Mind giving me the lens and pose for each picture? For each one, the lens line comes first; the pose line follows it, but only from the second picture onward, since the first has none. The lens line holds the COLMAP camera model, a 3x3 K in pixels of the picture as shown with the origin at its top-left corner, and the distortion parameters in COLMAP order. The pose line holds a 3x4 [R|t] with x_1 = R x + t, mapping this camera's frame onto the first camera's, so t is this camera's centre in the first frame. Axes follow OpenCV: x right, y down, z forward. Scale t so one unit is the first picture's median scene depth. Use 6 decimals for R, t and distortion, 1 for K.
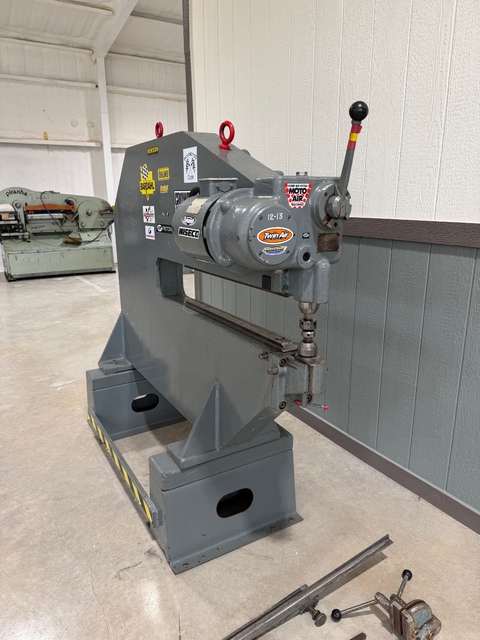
lens RADIAL K [[453.9, 0, 240.0], [0, 453.9, 320.0], [0, 0, 1]] dist [0.036413, -0.036420]
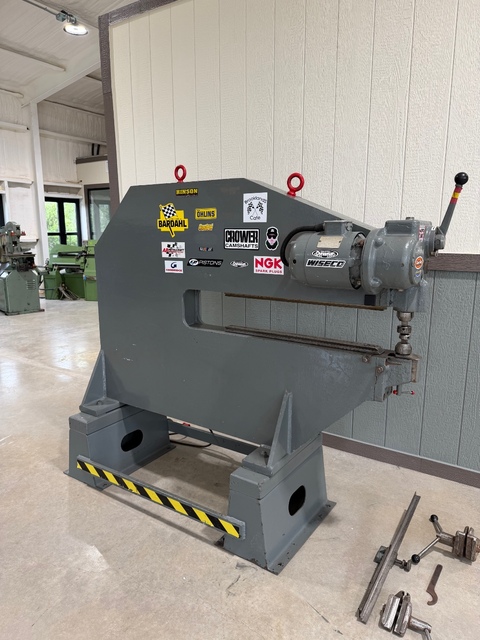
lens RADIAL K [[450.4, 0, 240.0], [0, 450.4, 320.0], [0, 0, 1]] dist [0.039891, -0.038873]
pose [[0.903657, -0.076831, 0.421309, -0.551039], [0.107001, 0.993080, -0.048402, -0.003477], [-0.414675, 0.088819, 0.905625, 0.001325]]
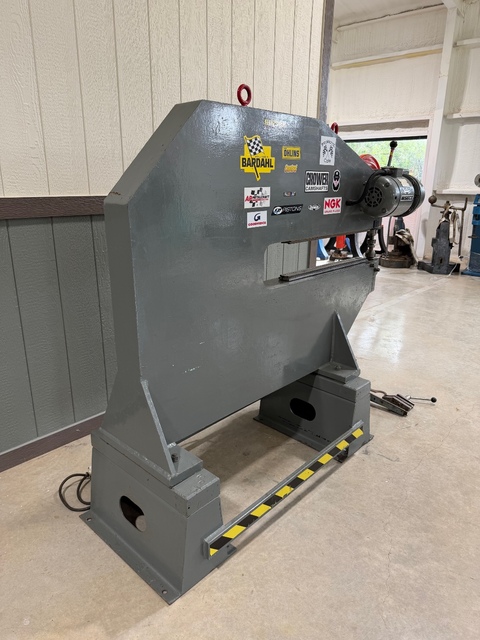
lens RADIAL K [[450.4, 0, 240.0], [0, 450.4, 320.0], [0, 0, 1]] dist [0.039891, -0.038873]
pose [[-0.276353, -0.287347, 0.917094, -1.091418], [0.245164, 0.901606, 0.356371, -0.356712], [-0.929260, 0.323323, -0.178714, 1.341604]]
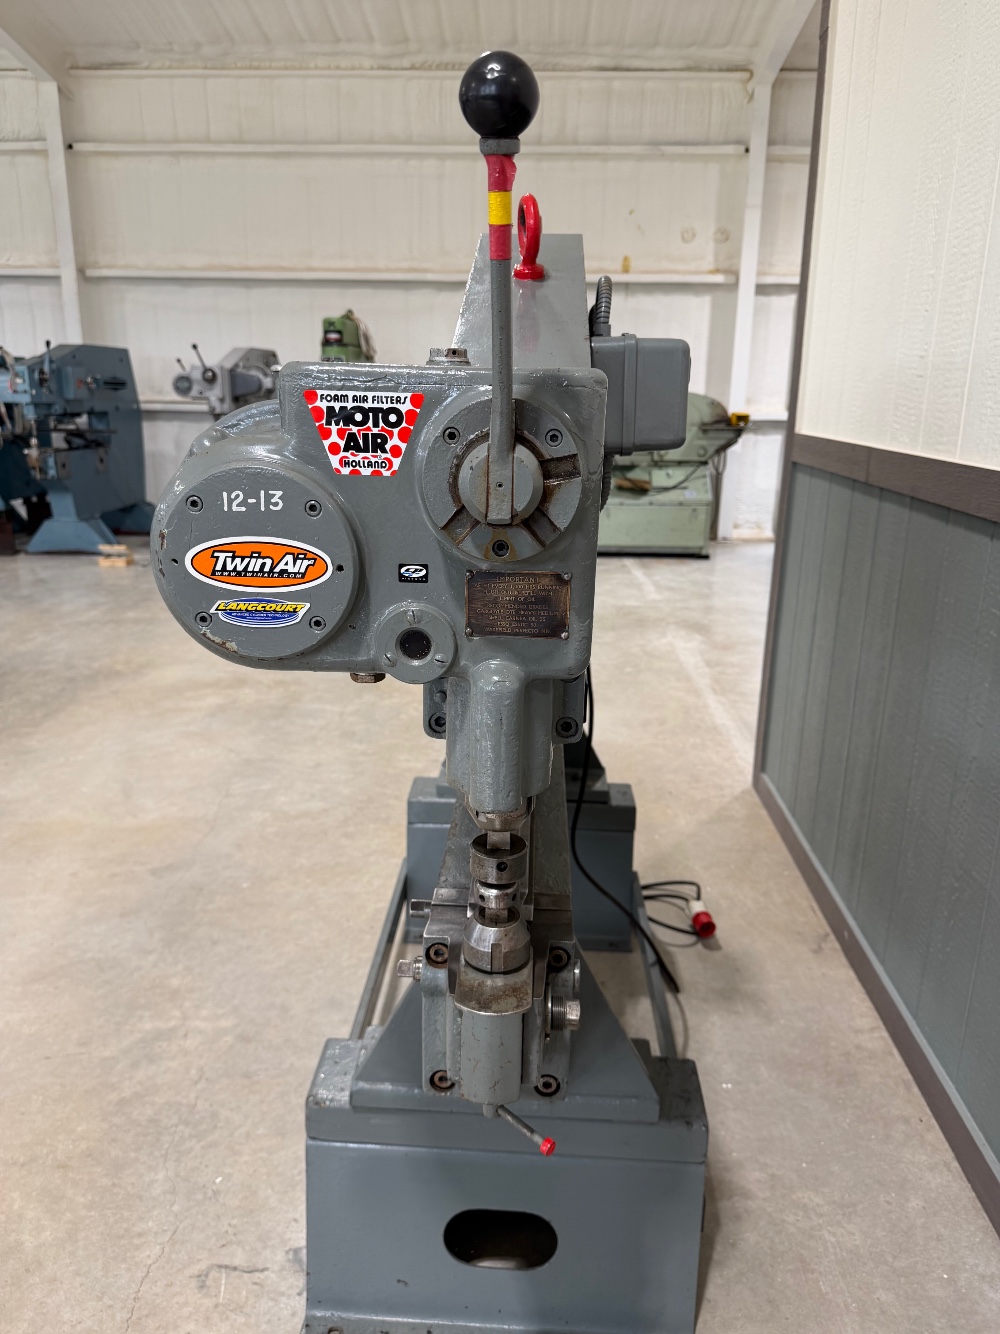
lens RADIAL K [[957.2, 0, 498.0], [0, 957.2, 662.9], [0, 0, 1]] dist [0.040621, -0.058440]
pose [[0.833641, 0.173506, -0.524345, 0.301515], [-0.166793, 0.984136, 0.060472, -0.102484], [0.526519, 0.037045, 0.849356, 0.303828]]
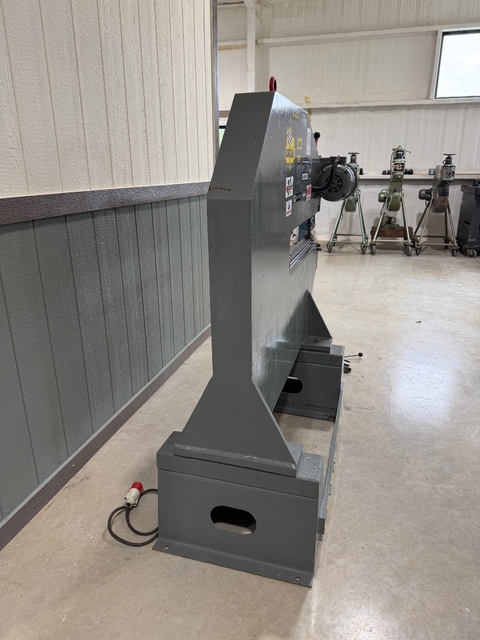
lens RADIAL K [[450.0, 0, 239.1], [0, 450.0, 317.7], [0, 0, 1]] dist [0.058474, -0.063190]
pose [[-0.676935, -0.226718, 0.700255, -0.855124], [0.203180, 0.856854, 0.473834, -0.479587], [-0.707444, 0.463033, -0.533970, 1.764598]]
